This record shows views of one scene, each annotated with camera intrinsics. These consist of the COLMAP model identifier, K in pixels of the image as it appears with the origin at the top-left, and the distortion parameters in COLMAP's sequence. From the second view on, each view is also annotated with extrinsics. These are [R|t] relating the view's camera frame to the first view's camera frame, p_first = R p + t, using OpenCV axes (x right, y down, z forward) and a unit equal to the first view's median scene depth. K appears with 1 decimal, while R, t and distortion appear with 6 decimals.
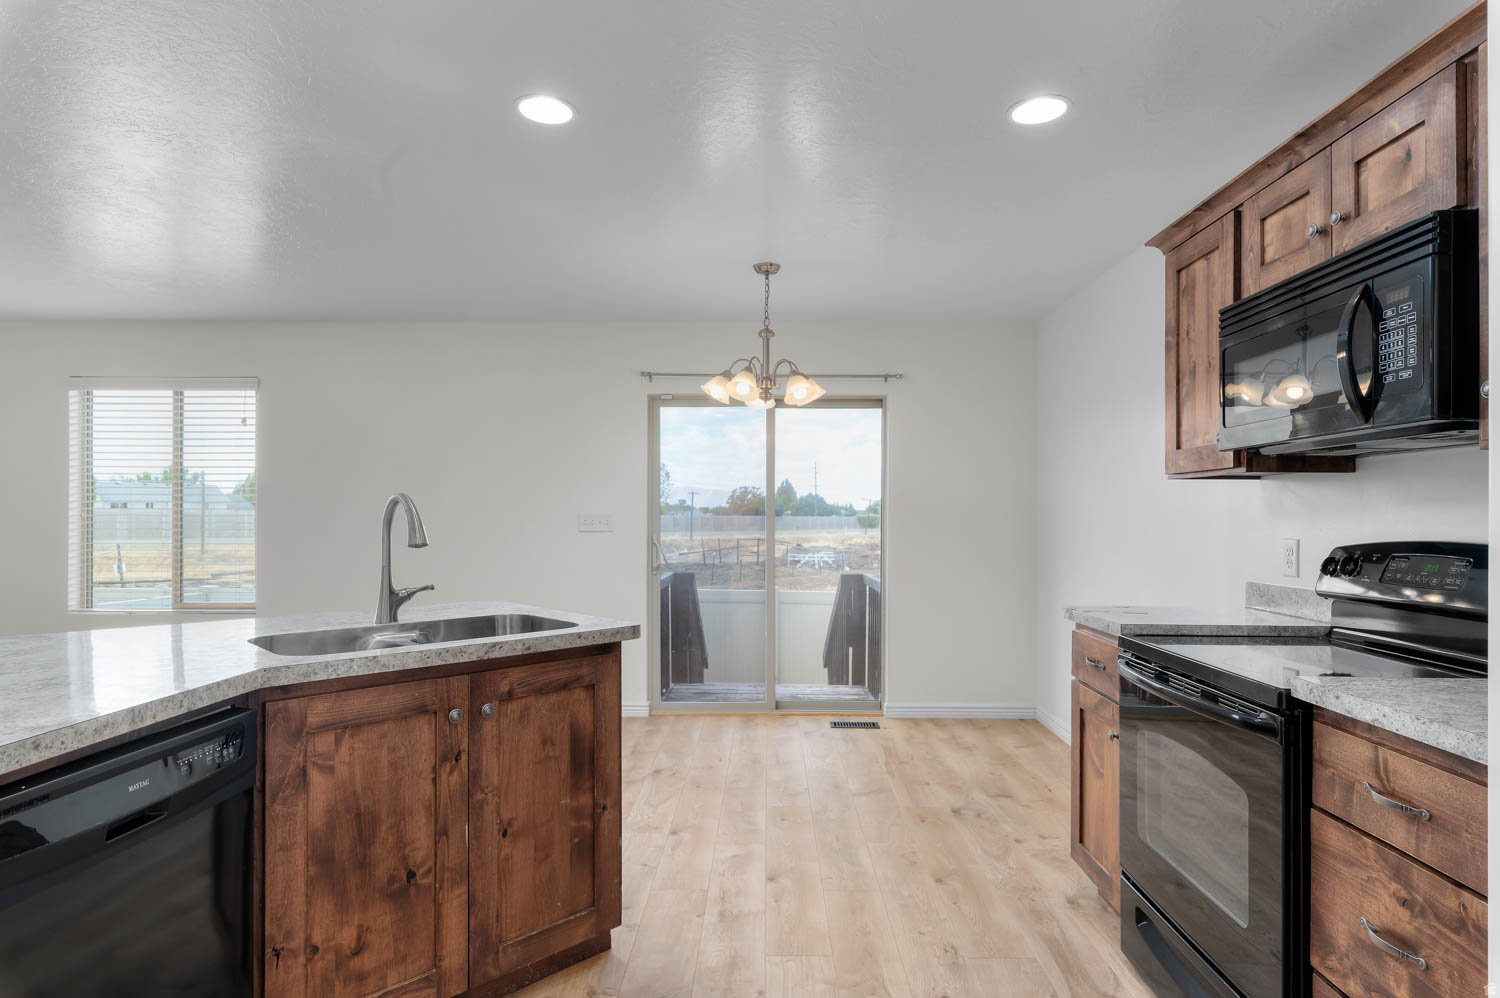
lens RADIAL K [[830.2, 0, 755.6], [0, 830.2, 509.4], [0, 0, 1]] dist [0.004042, 0.000459]
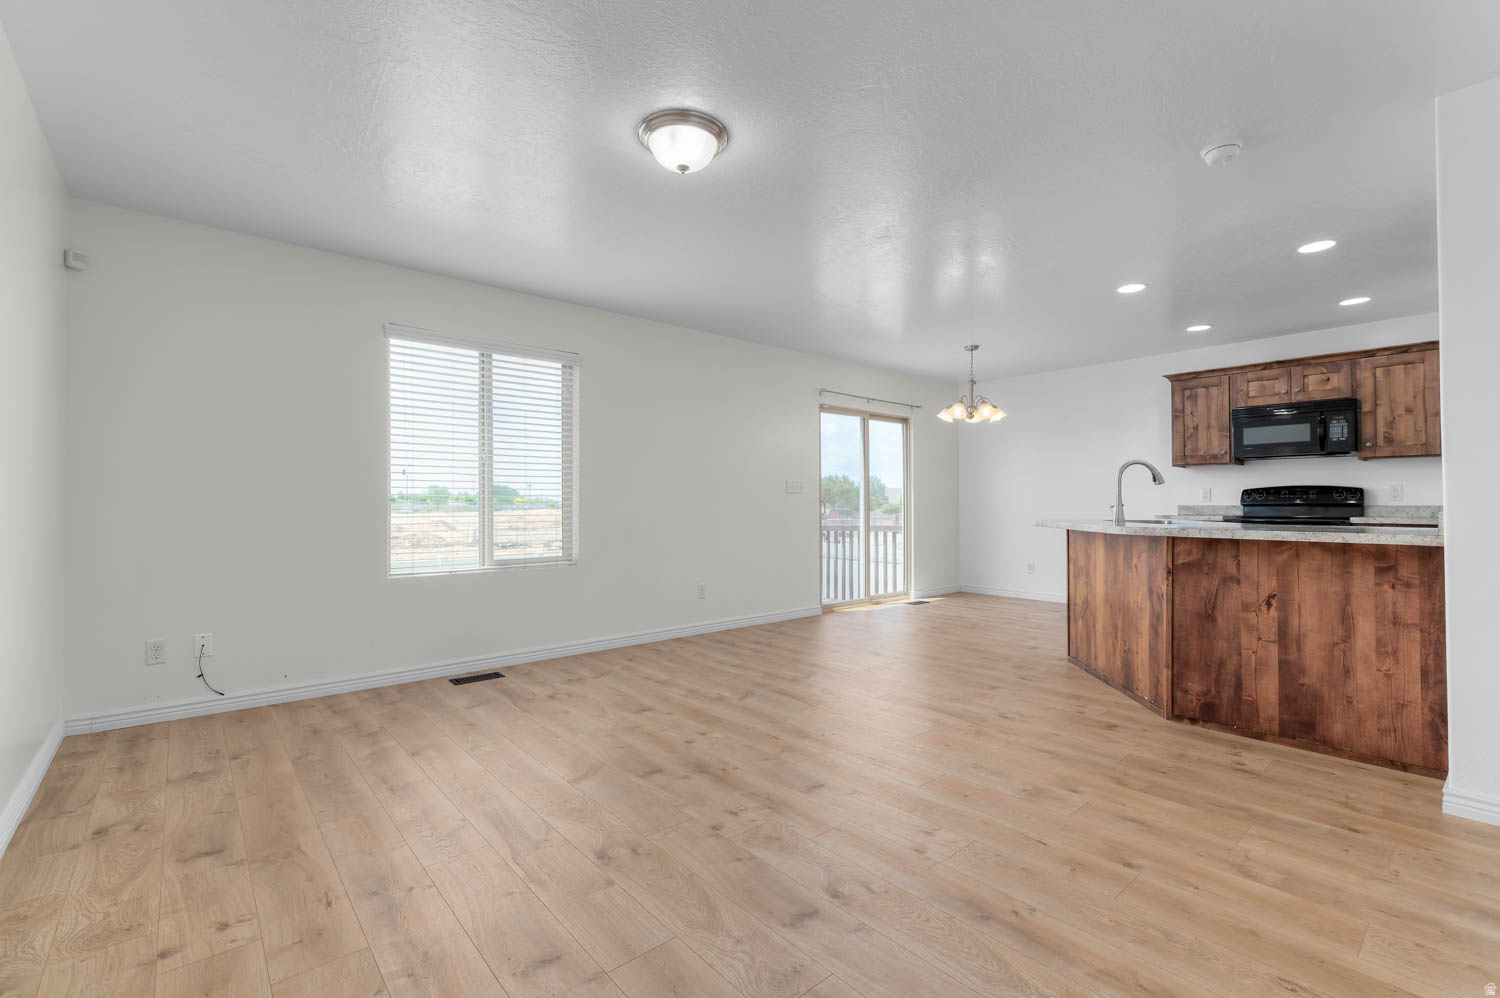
lens RADIAL K [[658.1, 0, 756.1], [0, 658.1, 493.4], [0, 0, 1]] dist [0.008632, -0.001776]
pose [[0.737268, 0.006862, 0.675566, -1.877367], [-0.001612, 0.999963, -0.008398, 0.067568], [-0.675599, 0.005103, 0.737252, 0.339645]]
